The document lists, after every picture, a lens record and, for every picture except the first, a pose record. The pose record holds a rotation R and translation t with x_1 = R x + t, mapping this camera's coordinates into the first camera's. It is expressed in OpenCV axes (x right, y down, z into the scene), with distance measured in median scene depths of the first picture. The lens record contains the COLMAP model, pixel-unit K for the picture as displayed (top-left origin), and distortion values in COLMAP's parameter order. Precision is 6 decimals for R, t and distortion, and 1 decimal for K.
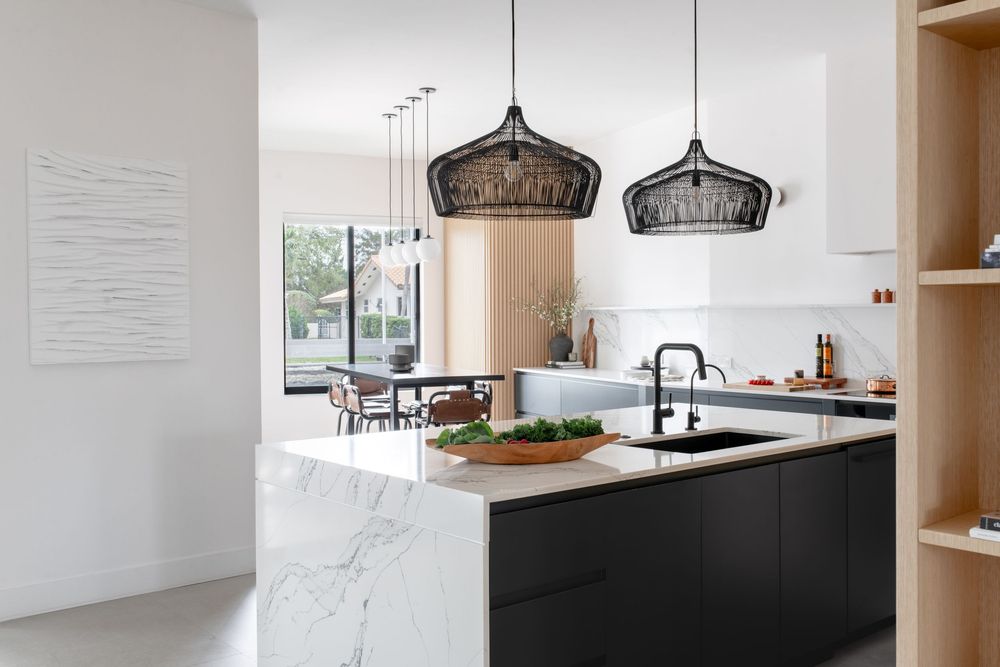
lens RADIAL K [[941.8, 0, 509.3], [0, 941.8, 326.3], [0, 0, 1]] dist [-0.002156, 0.008248]
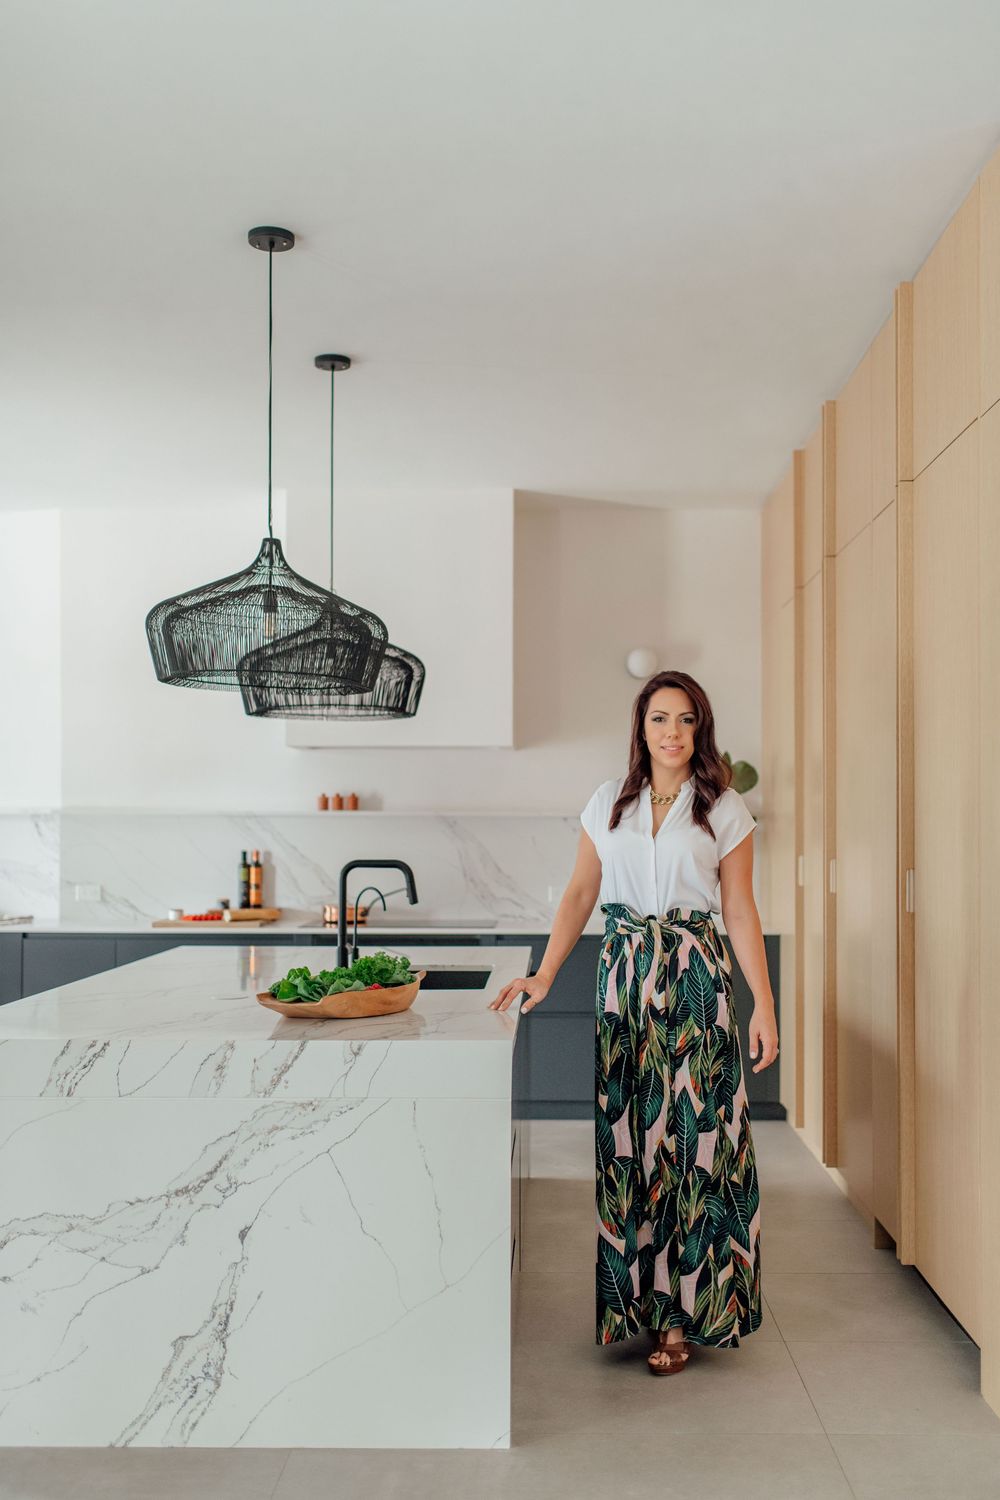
lens RADIAL K [[1459.3, 0, 542.3], [0, 1459.3, 800.8], [0, 0, 1]] dist [0.002196, -0.006566]
pose [[0.652965, 0.019691, 0.757132, -0.613355], [0.002867, 0.999591, -0.028469, 0.003647], [-0.757382, 0.020760, 0.652642, 0.086076]]
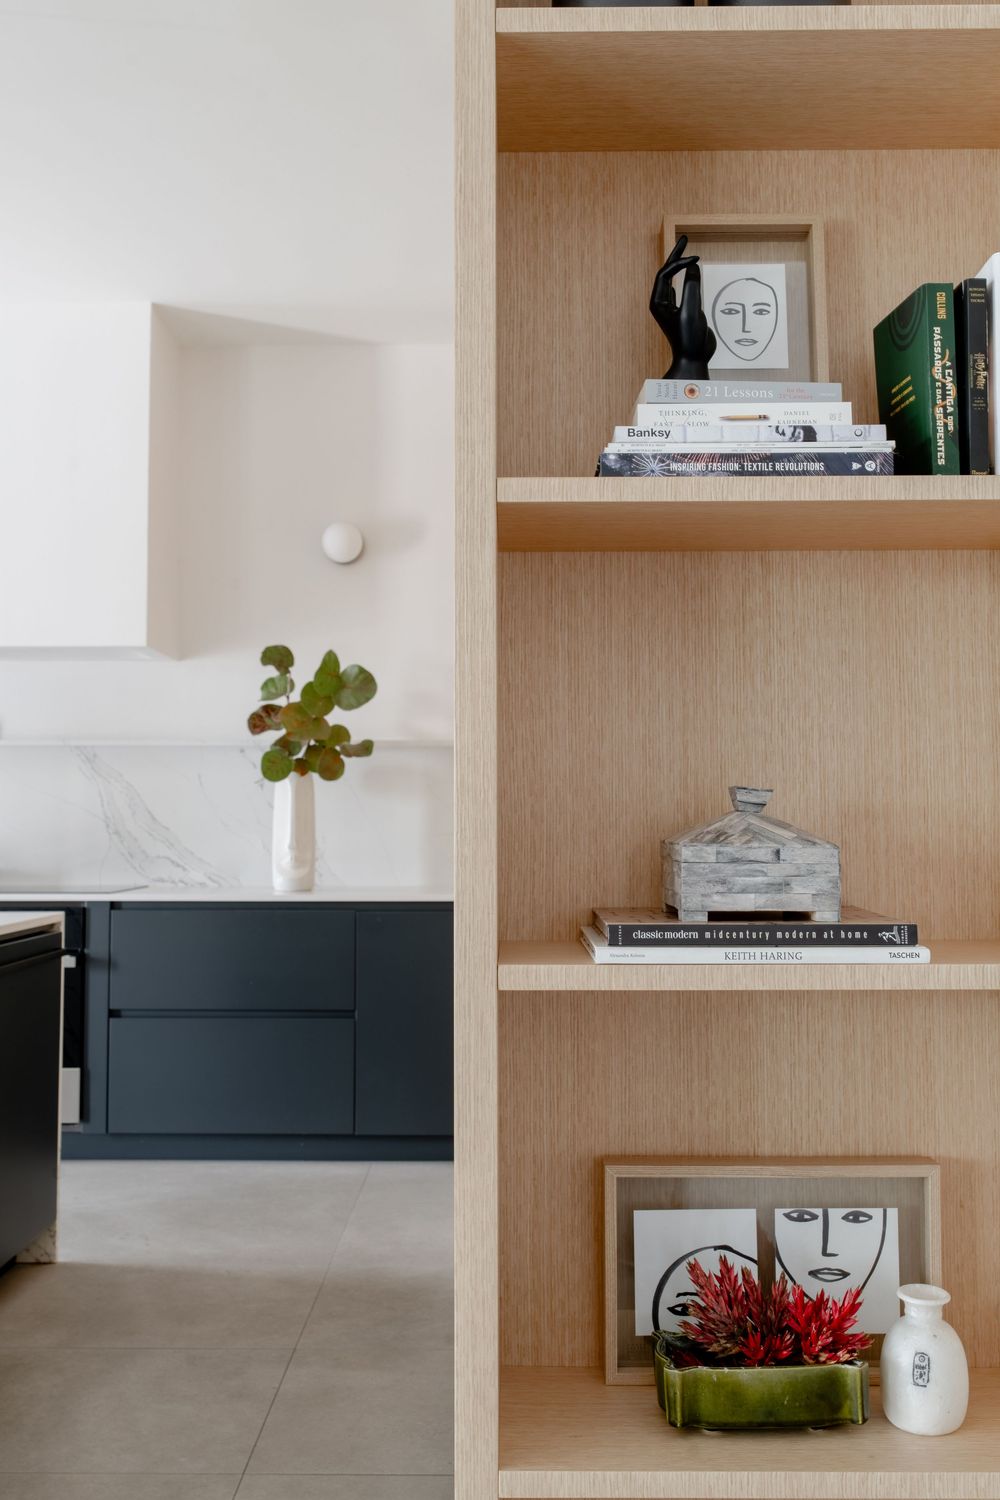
lens RADIAL K [[1429.3, 0, 494.6], [0, 1429.3, 742.5], [0, 0, 1]] dist [-0.004183, 0.001347]
pose [[0.659339, 0.049078, 0.750242, -0.067138], [0.004261, 0.997607, -0.069004, 0.060012], [-0.751834, 0.048694, 0.657552, 0.194709]]
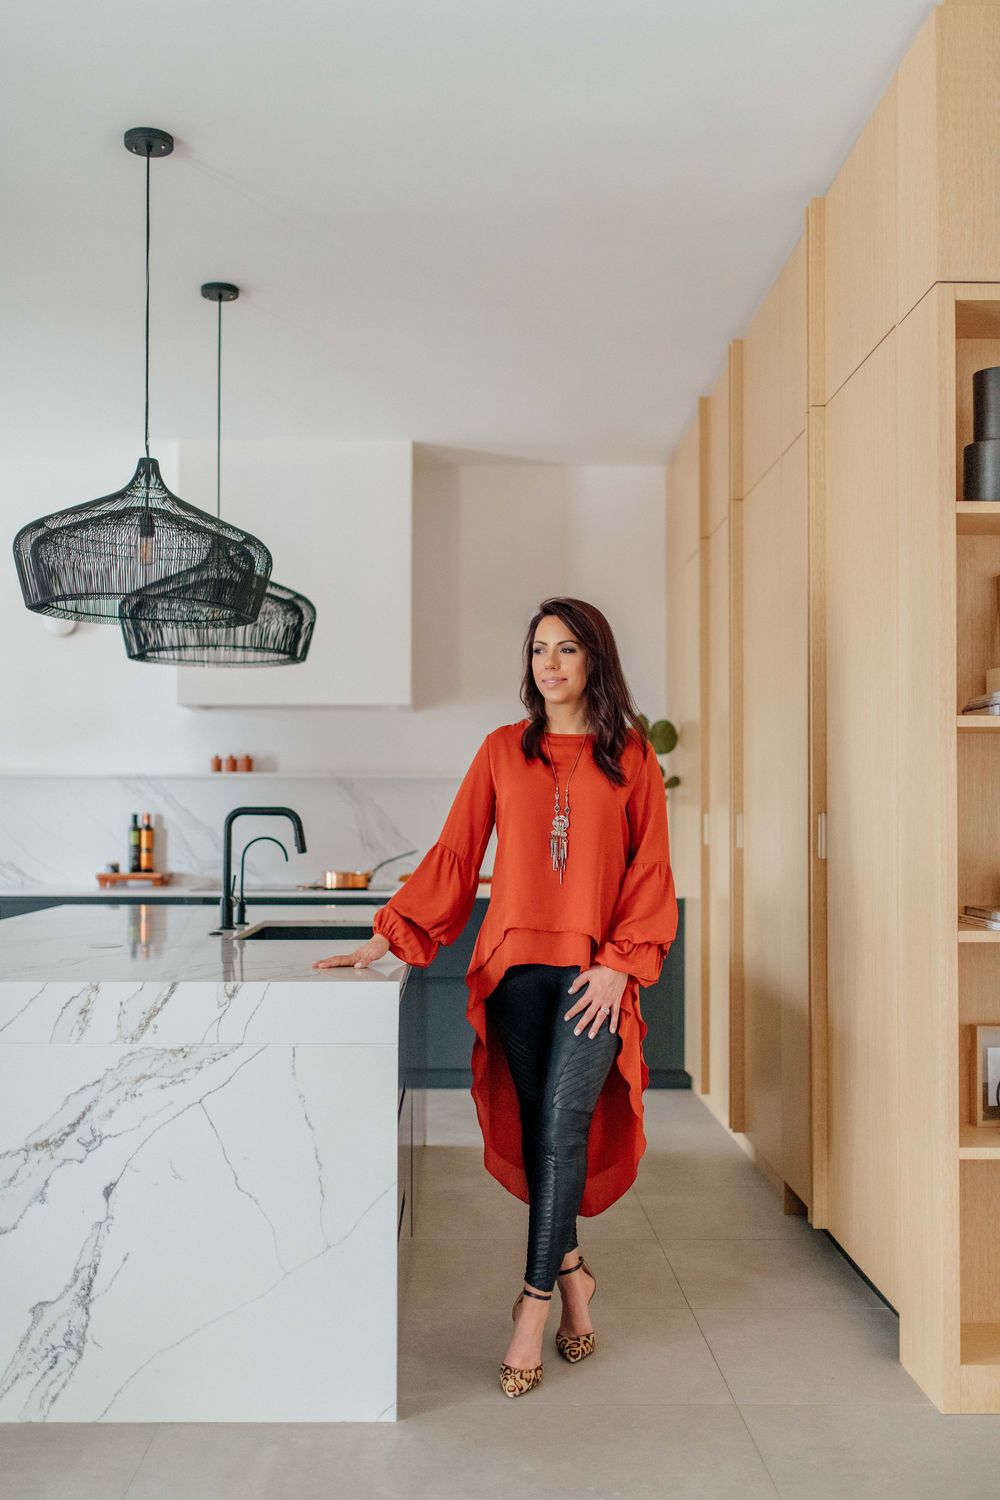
lens RADIAL K [[1441.1, 0, 467.7], [0, 1441.1, 785.0], [0, 0, 1]] dist [0.003595, -0.005153]
pose [[0.642807, 0.023632, 0.765664, -0.557831], [0.002391, 0.999457, -0.032855, 0.036211], [-0.766024, 0.022950, 0.642402, 0.122804]]
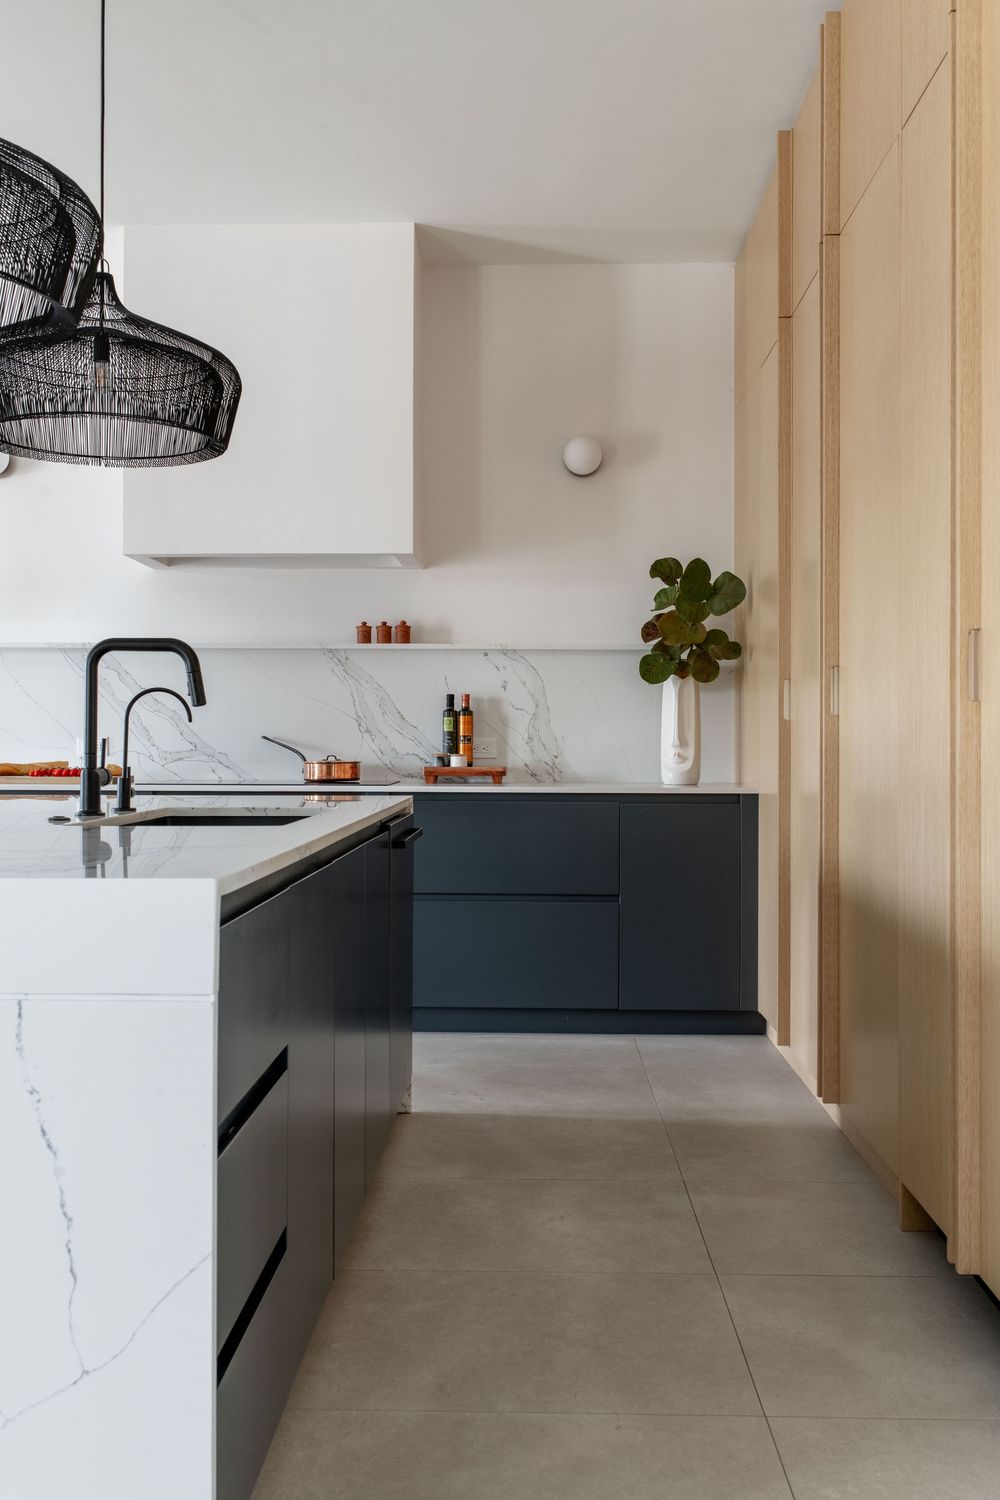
lens RADIAL K [[1412.6, 0, 480.7], [0, 1412.6, 747.7], [0, 0, 1]] dist [-0.002156, 0.008248]
pose [[0.676012, 0.005502, 0.736870, -0.250351], [0.002580, 0.999948, -0.009834, 0.080518], [-0.736886, 0.008548, 0.675963, 0.311464]]
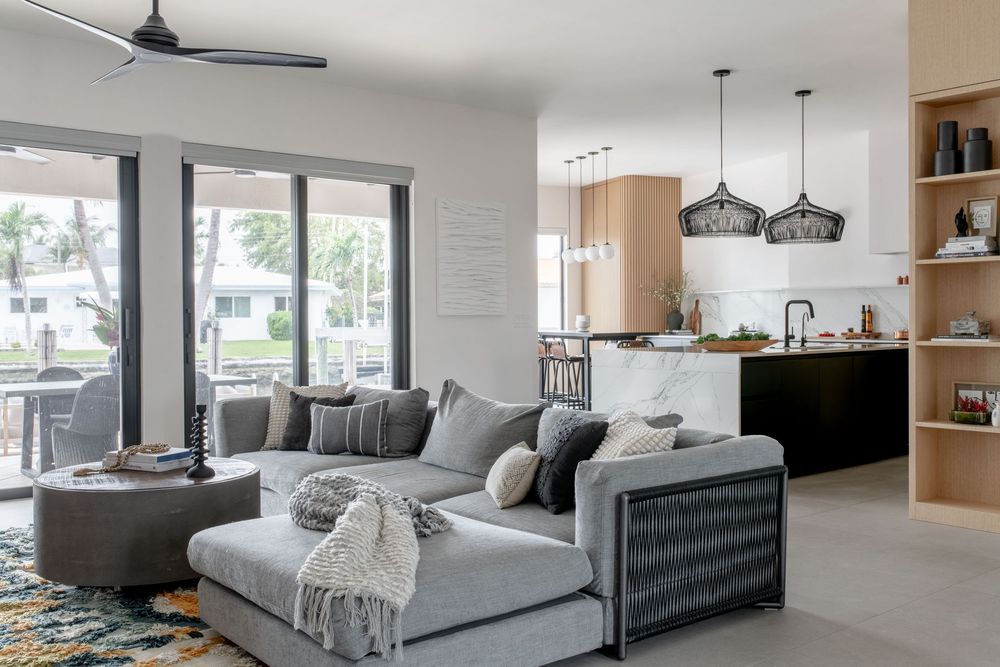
lens RADIAL K [[941.8, 0, 509.3], [0, 941.8, 326.3], [0, 0, 1]] dist [-0.002156, 0.008248]
pose [[0.999829, -0.001042, -0.018481, -0.358252], [0.001037, 0.999999, -0.000296, 0.067189], [0.018481, 0.000277, 0.999829, -0.897532]]
